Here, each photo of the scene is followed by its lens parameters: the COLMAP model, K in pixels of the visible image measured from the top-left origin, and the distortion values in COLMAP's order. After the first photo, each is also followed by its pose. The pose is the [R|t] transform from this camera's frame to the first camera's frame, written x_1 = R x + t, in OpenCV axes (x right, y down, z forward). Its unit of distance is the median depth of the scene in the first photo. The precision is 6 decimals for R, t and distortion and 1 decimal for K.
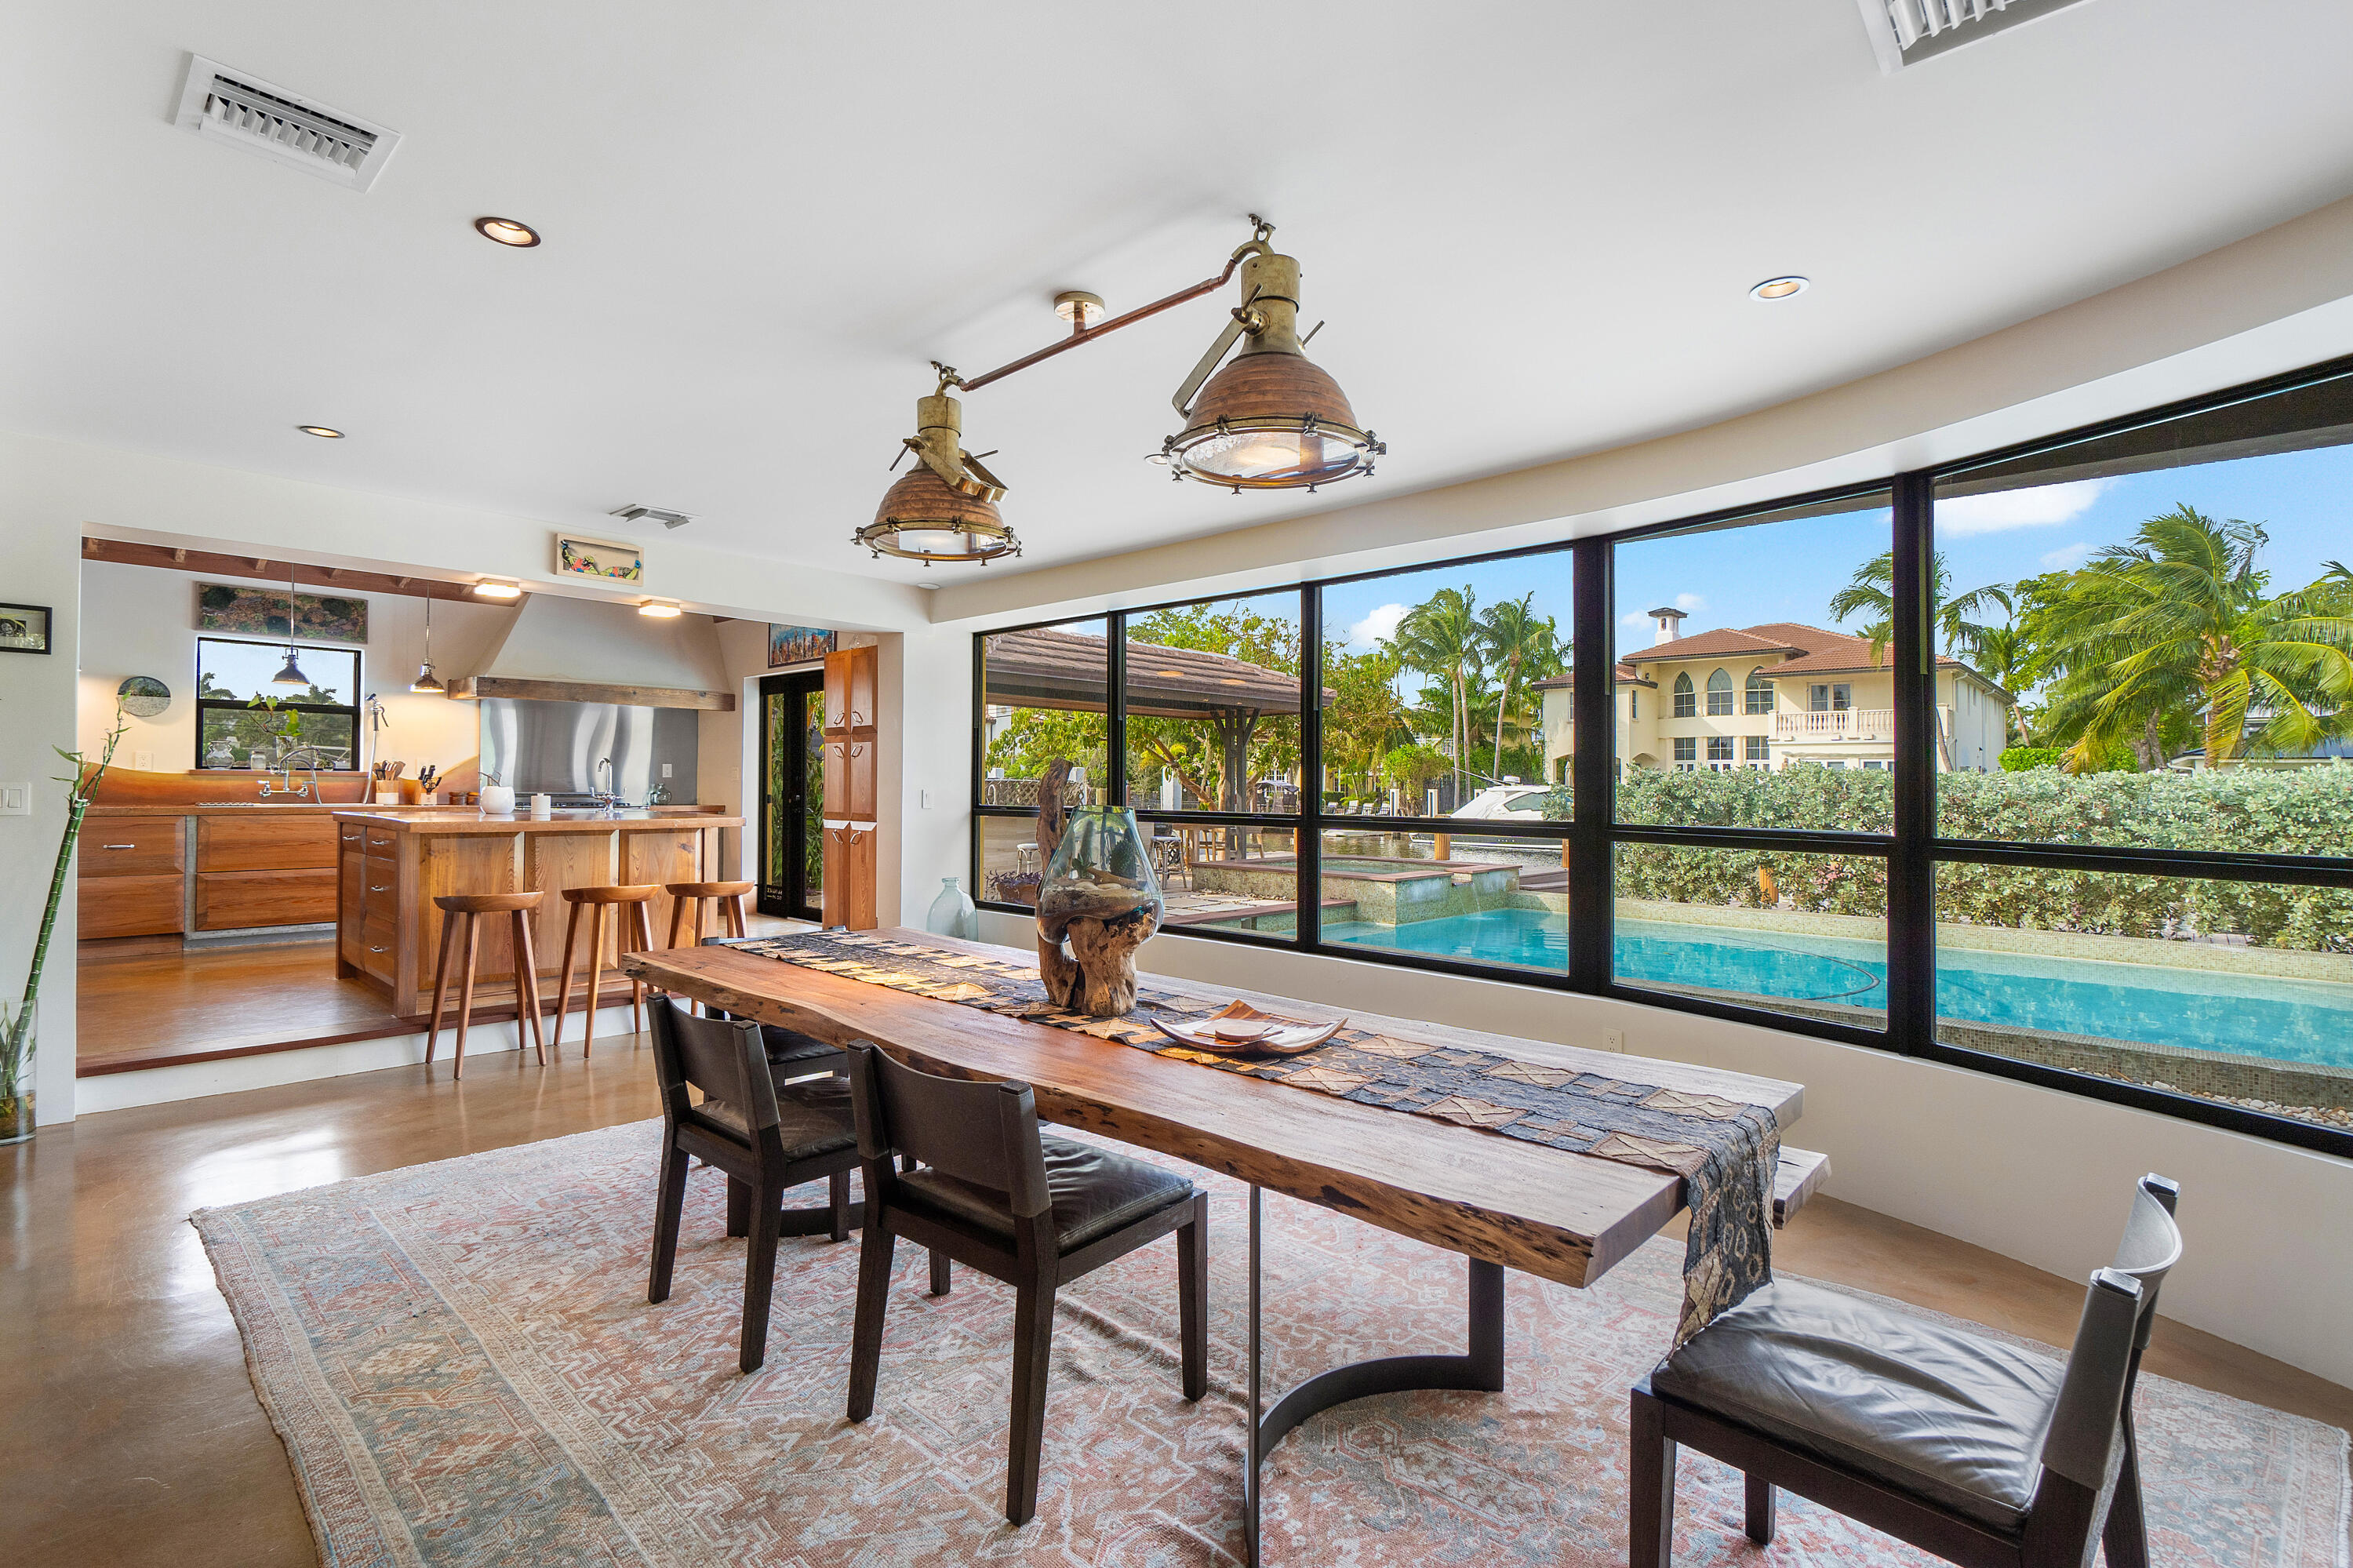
lens RADIAL K [[1068.3, 0, 1157.1], [0, 1068.3, 762.3], [0, 0, 1]] dist [-0.001144, -0.000846]
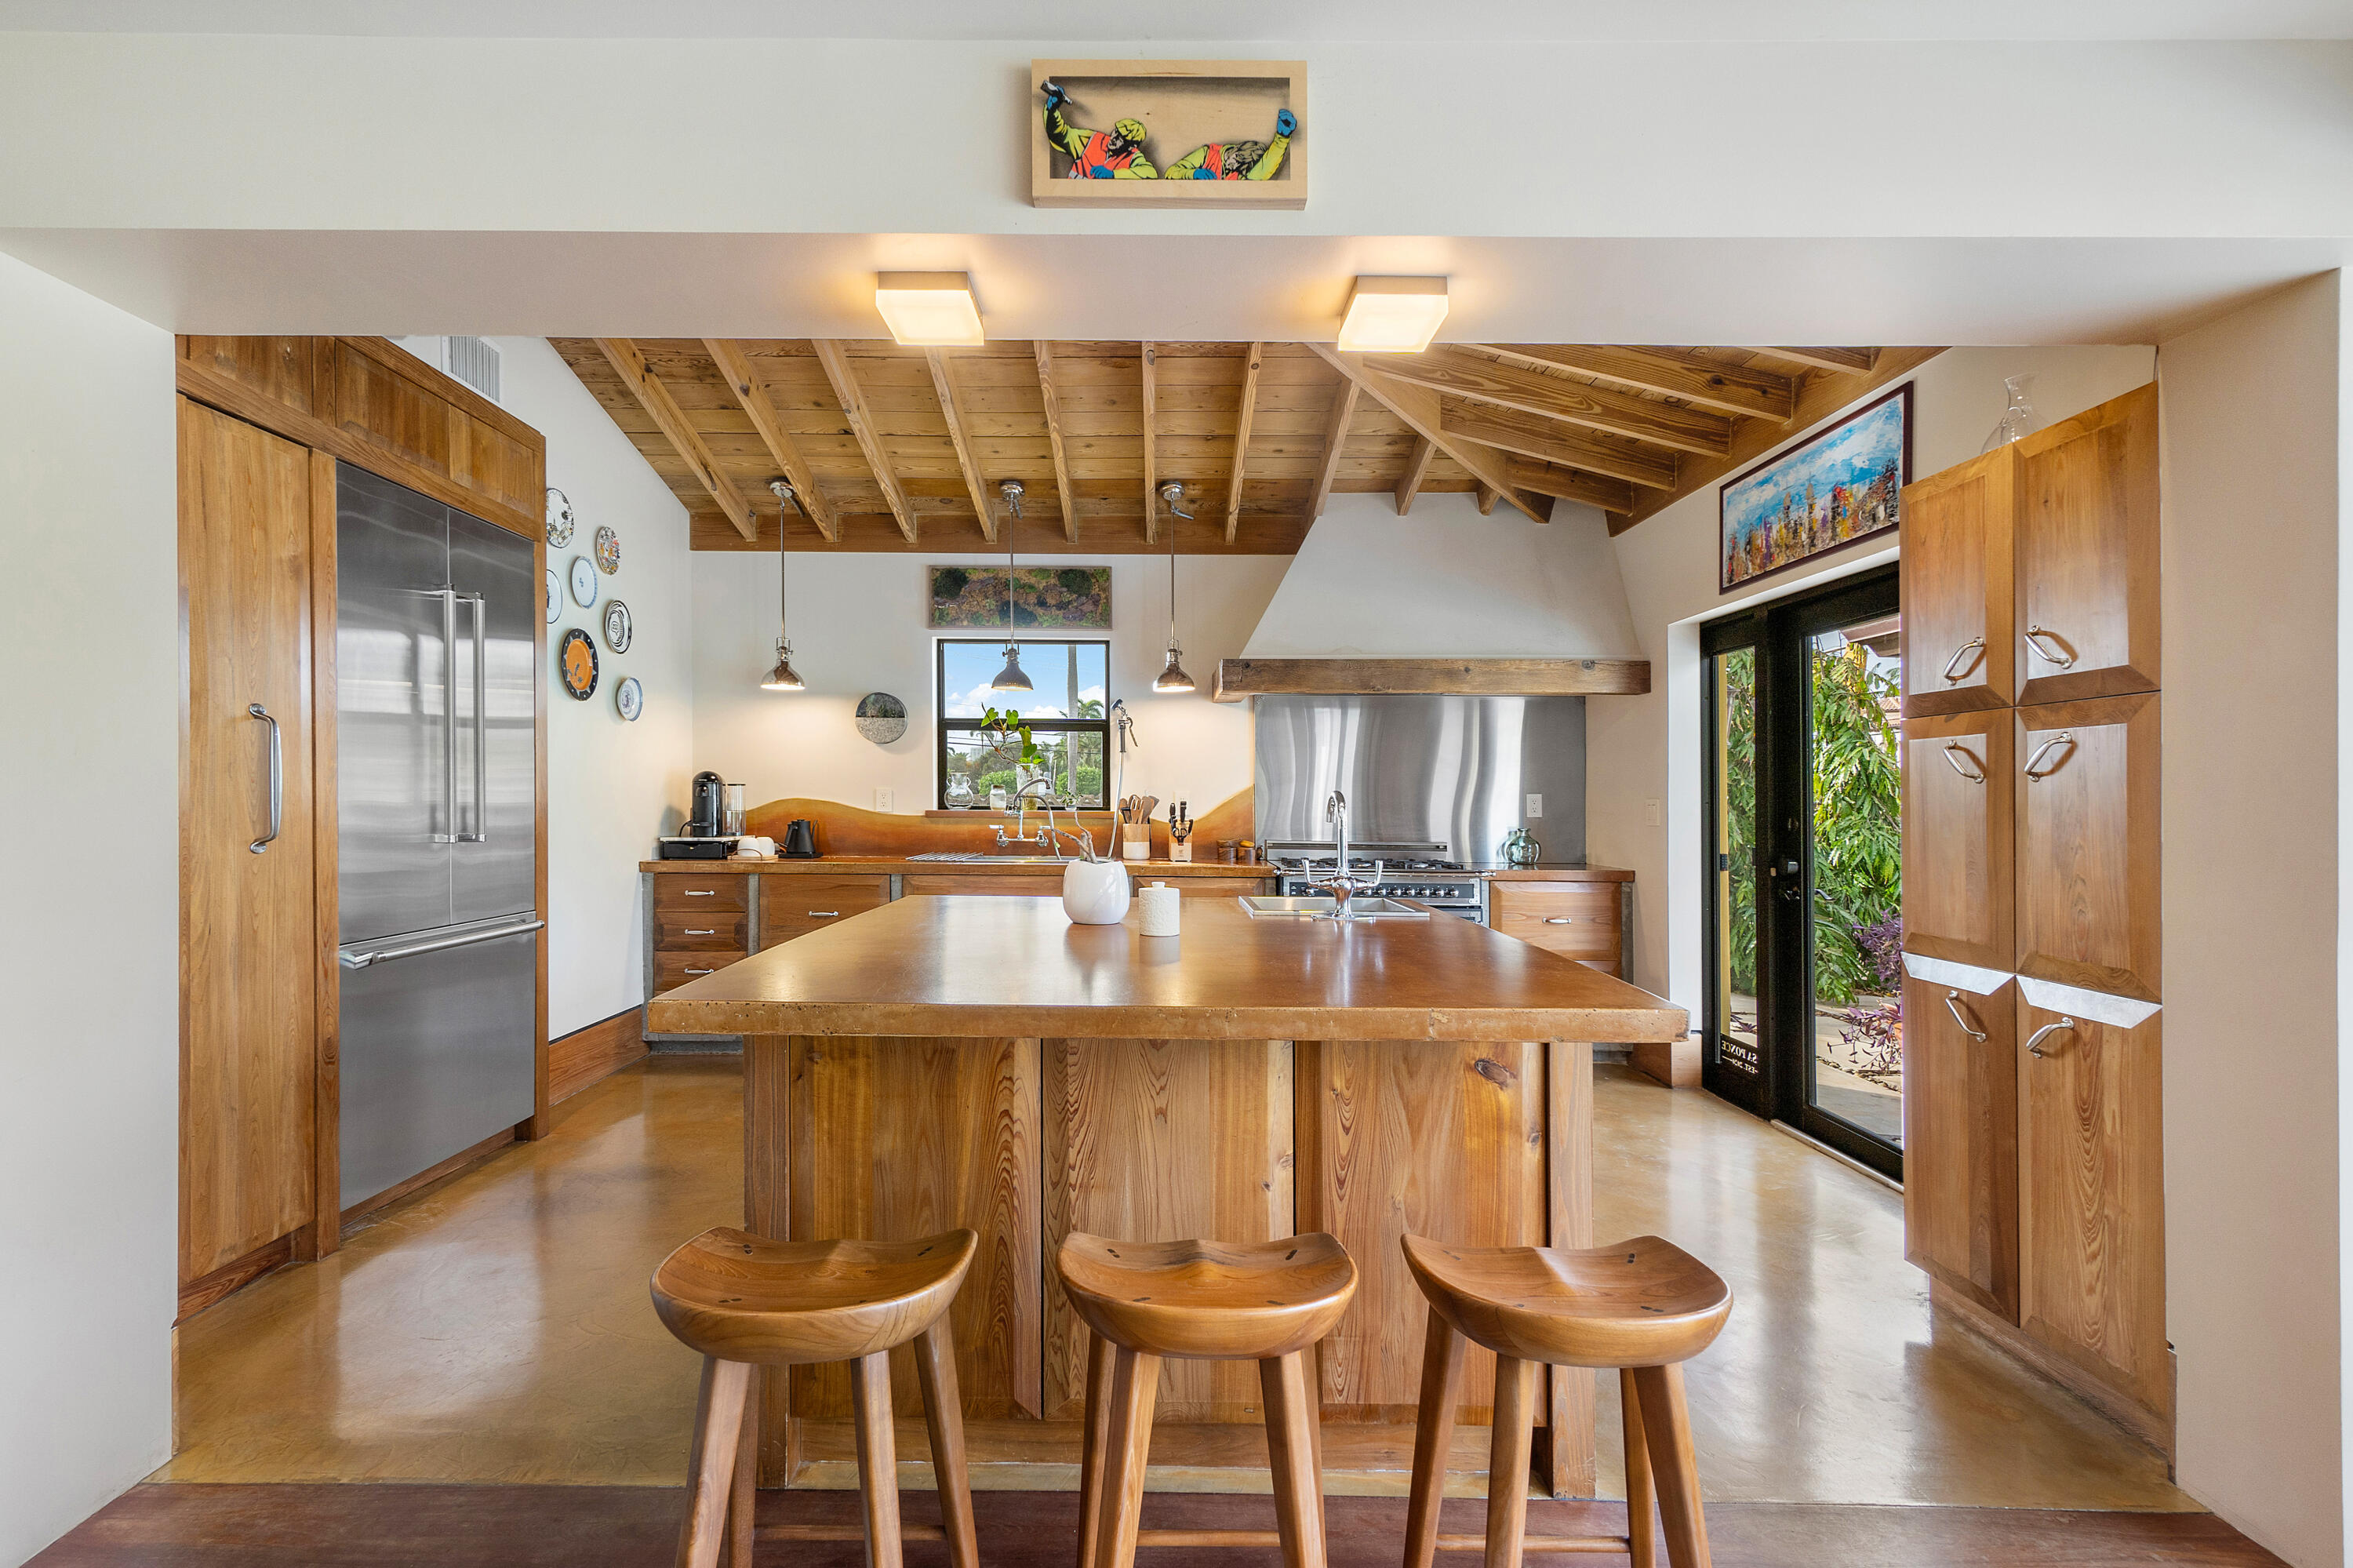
lens RADIAL K [[1068.3, 0, 1155.7], [0, 1068.3, 791.9], [0, 0, 1]] dist [-0.001144, -0.000846]
pose [[0.686419, -0.010028, -0.727137, -0.208594], [0.016979, 0.999853, 0.002239, -0.004955], [0.727008, -0.013883, 0.686489, 0.532119]]
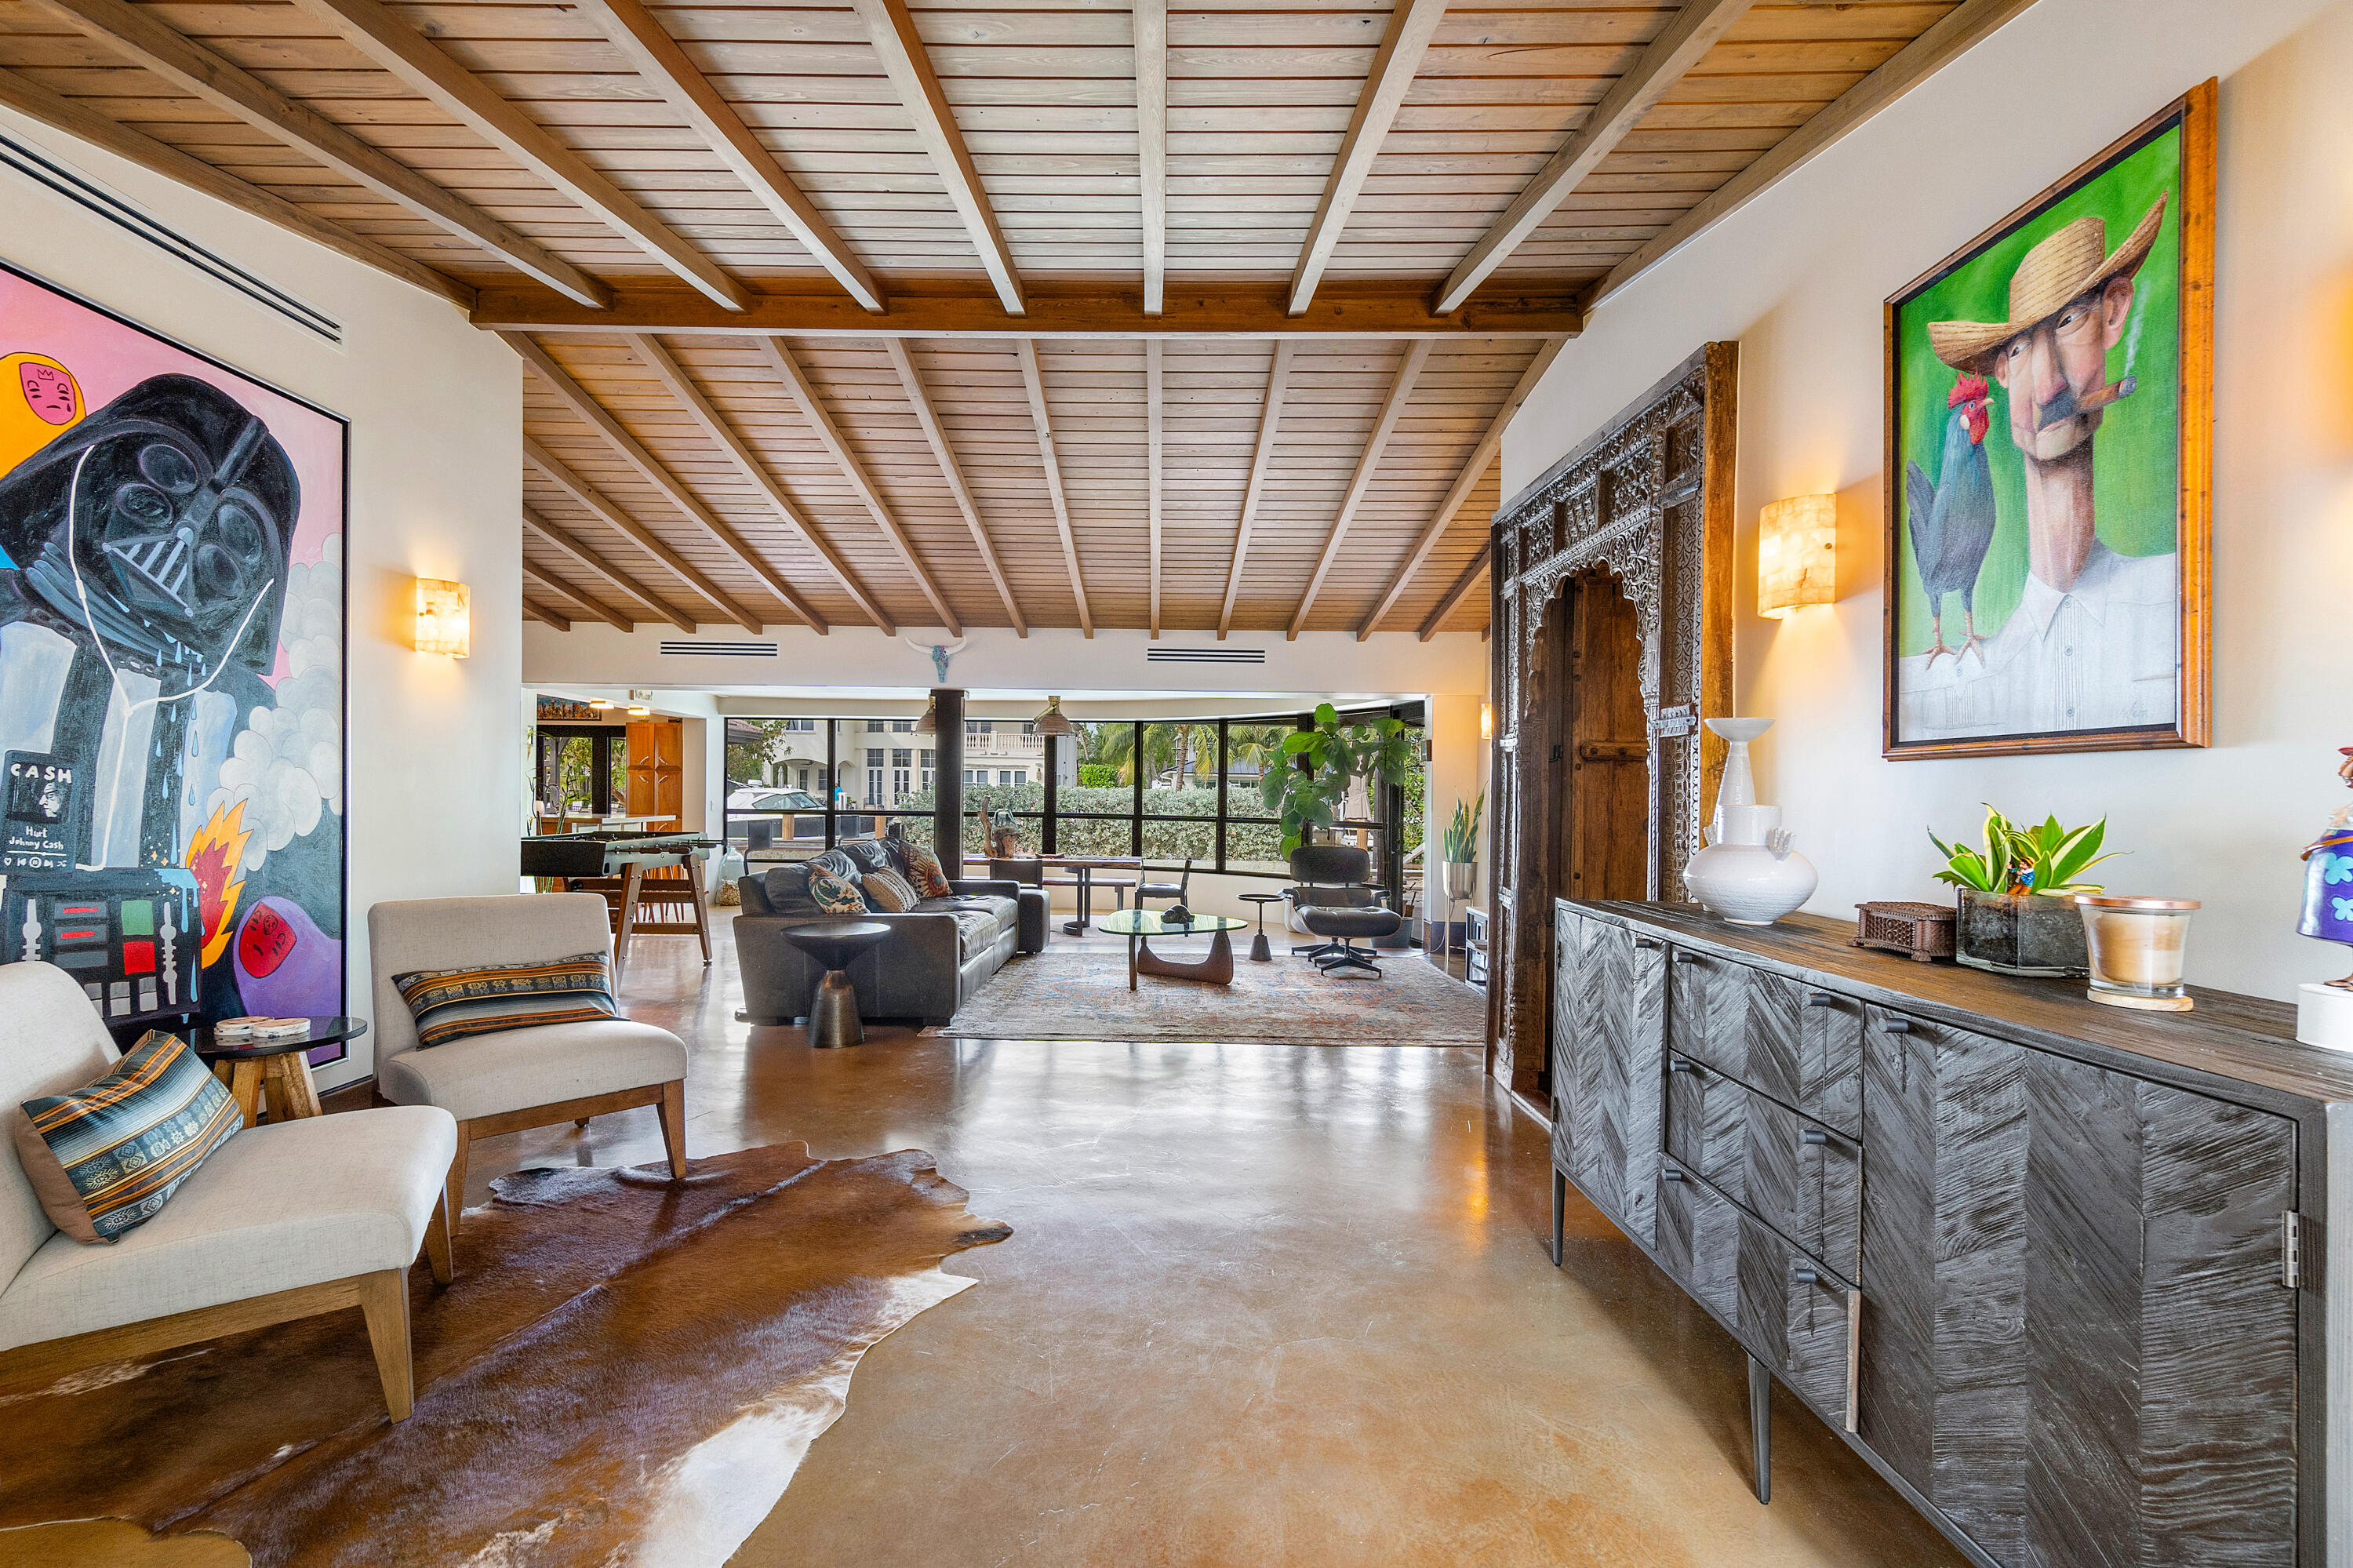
lens RADIAL K [[1068.3, 0, 1157.3], [0, 1068.3, 795.2], [0, 0, 1]] dist [-0.001144, -0.000846]
pose [[0.724327, -0.001374, 0.689456, -0.810747], [-0.020760, 0.999501, 0.023801, -0.039654], [-0.689144, -0.031553, 0.723937, -0.789316]]
